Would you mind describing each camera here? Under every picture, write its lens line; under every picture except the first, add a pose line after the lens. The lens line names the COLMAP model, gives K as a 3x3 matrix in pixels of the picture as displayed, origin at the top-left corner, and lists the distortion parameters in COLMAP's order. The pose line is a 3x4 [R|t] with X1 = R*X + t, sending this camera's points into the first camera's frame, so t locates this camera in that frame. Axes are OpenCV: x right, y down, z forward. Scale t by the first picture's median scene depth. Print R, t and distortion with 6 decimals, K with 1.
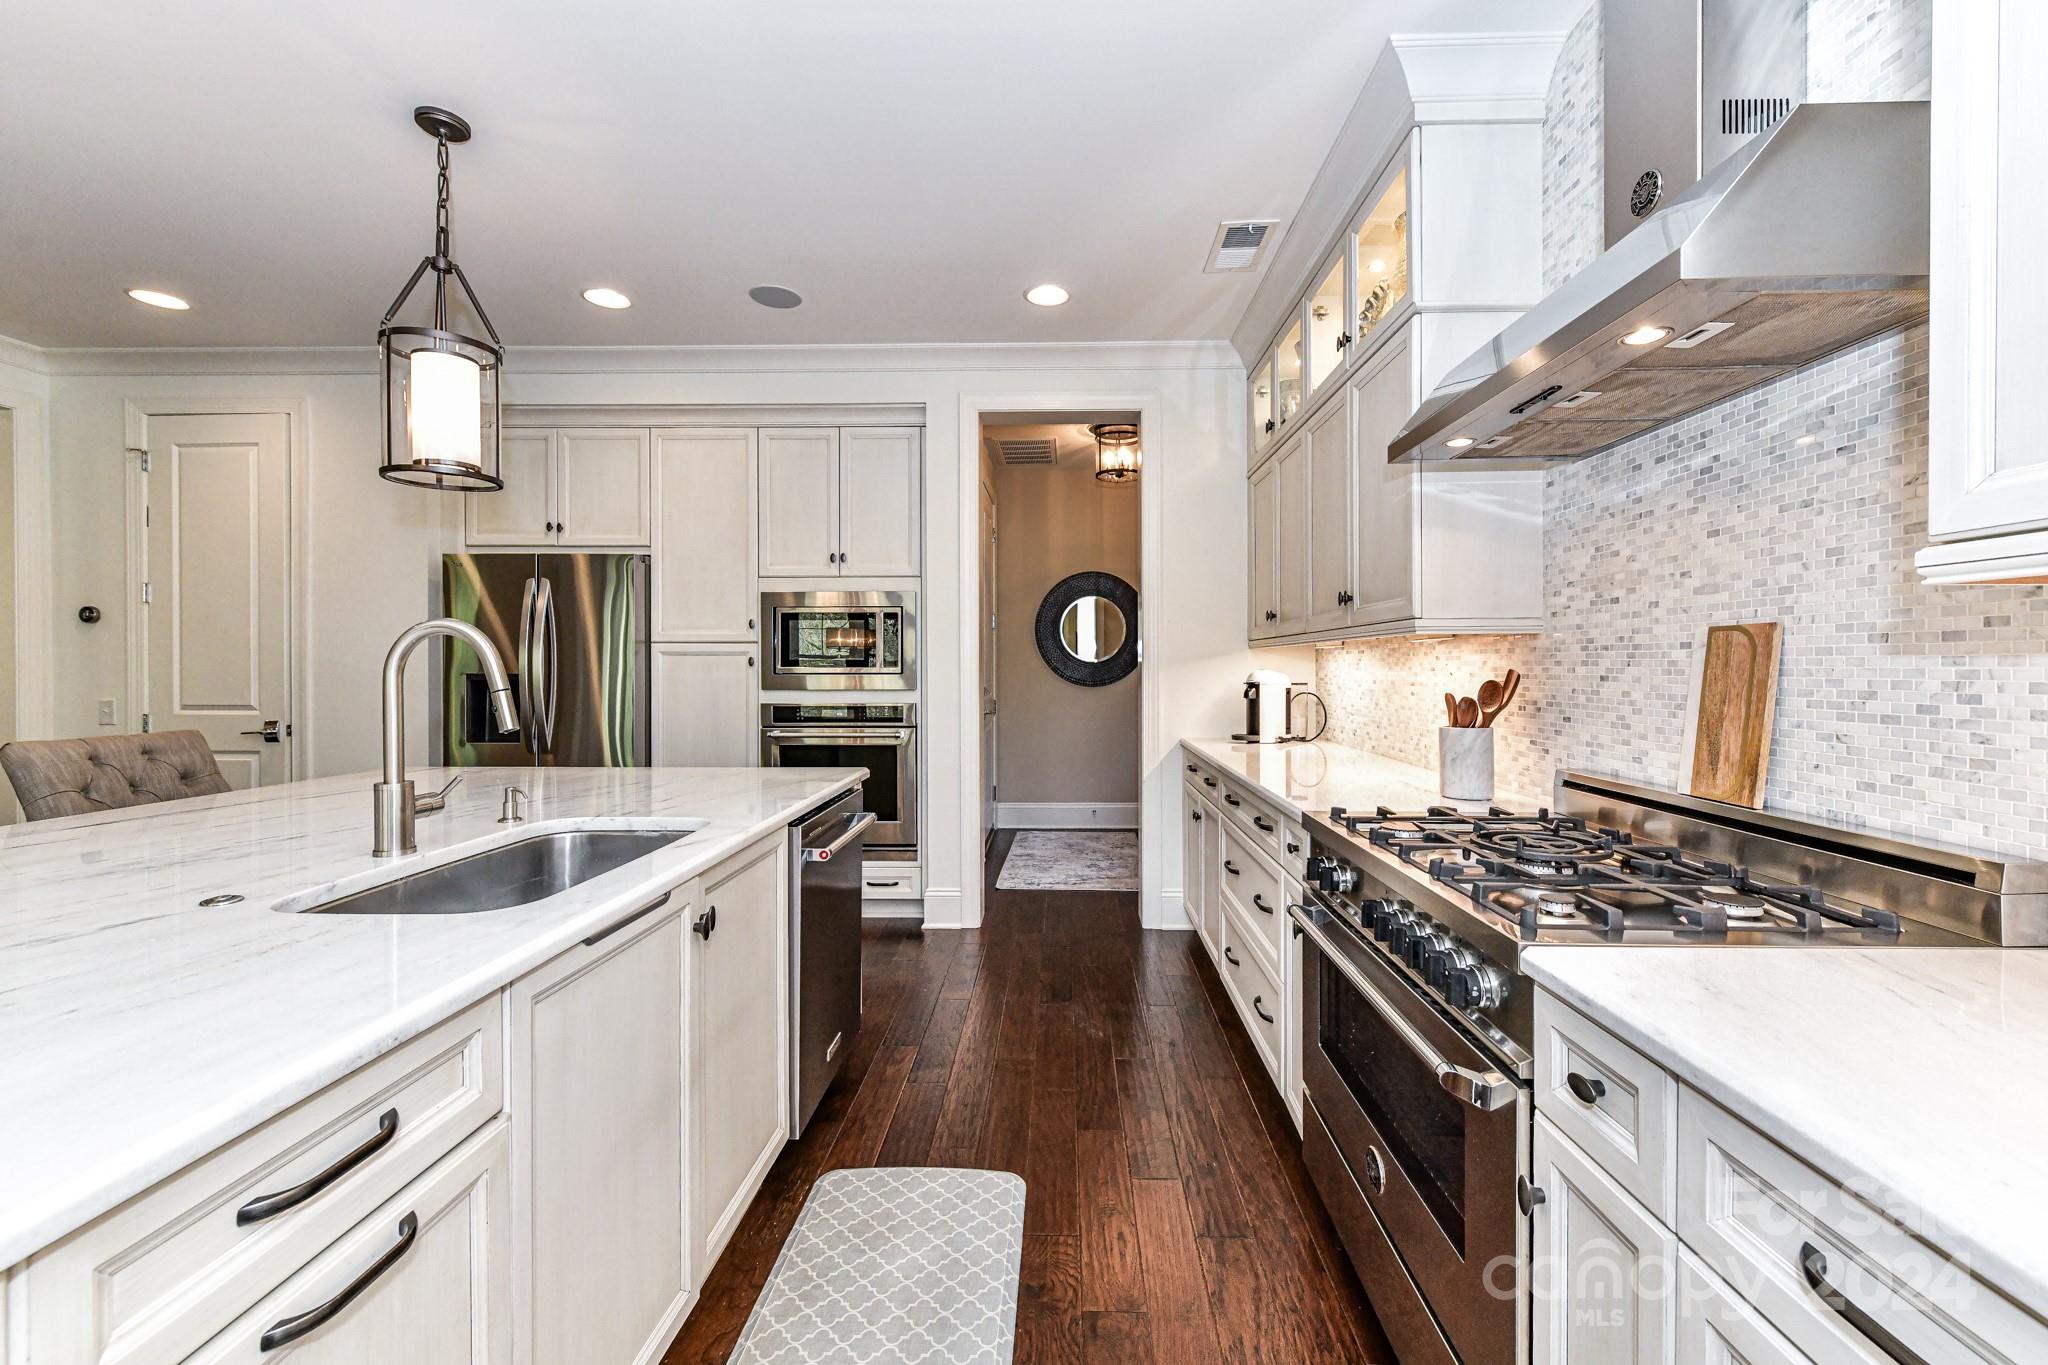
lens RADIAL K [[819.2, 0, 1023.8], [0, 819.2, 671.9], [0, 0, 1]] dist [-0.002237, -0.001052]
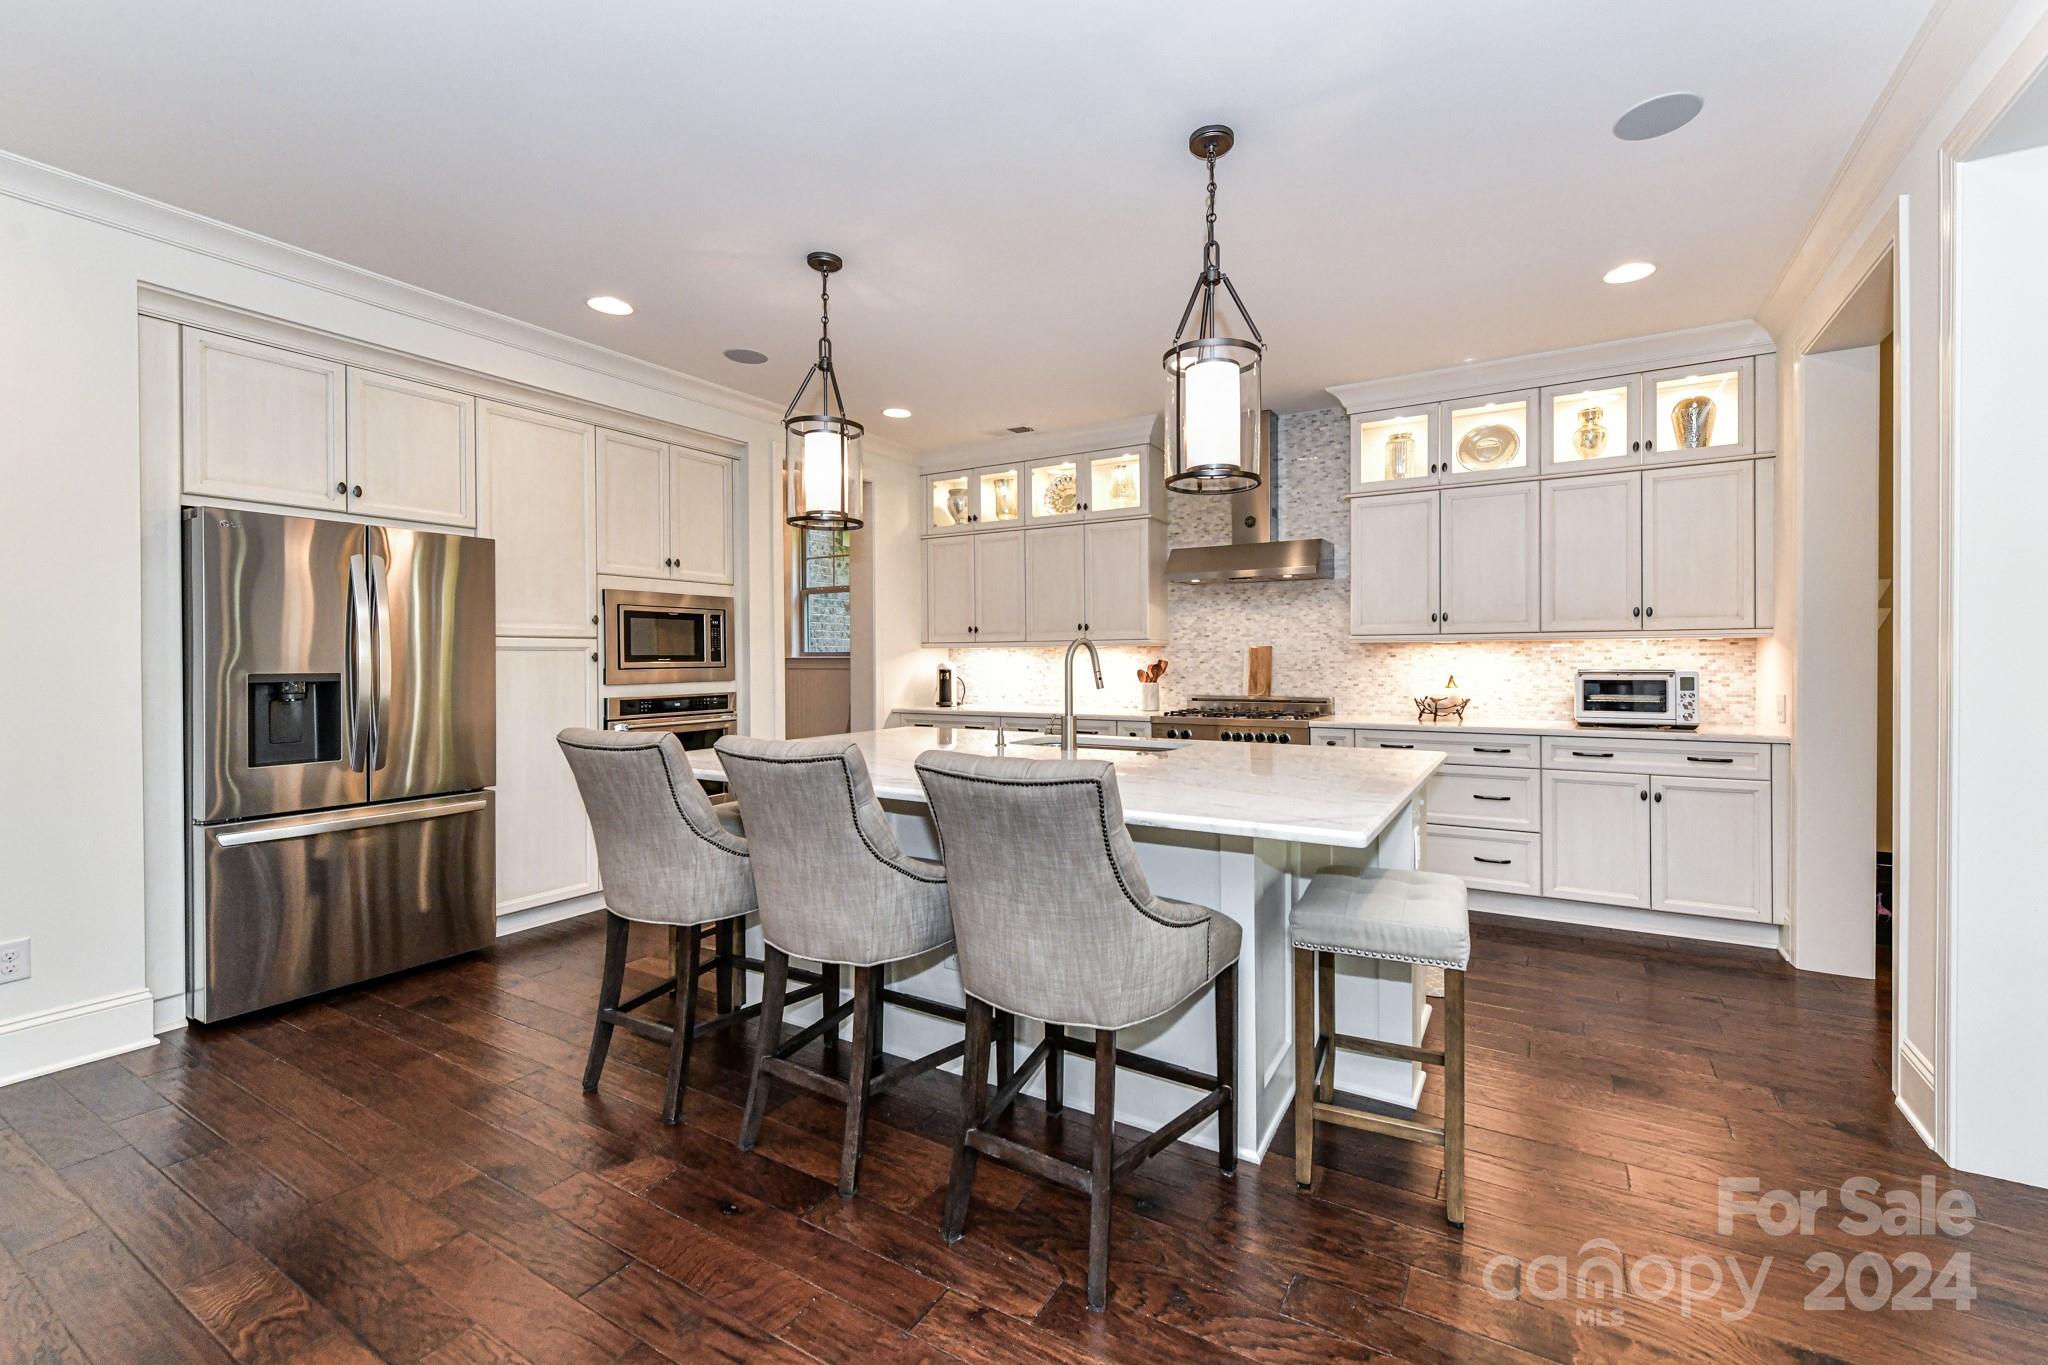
lens RADIAL K [[819.2, 0, 1026.8], [0, 819.2, 668.5], [0, 0, 1]] dist [-0.002237, -0.001052]
pose [[0.507137, -0.013181, 0.861765, -1.044443], [0.010390, 0.999904, 0.009180, -0.001833], [-0.861803, 0.004298, 0.507225, 0.023849]]
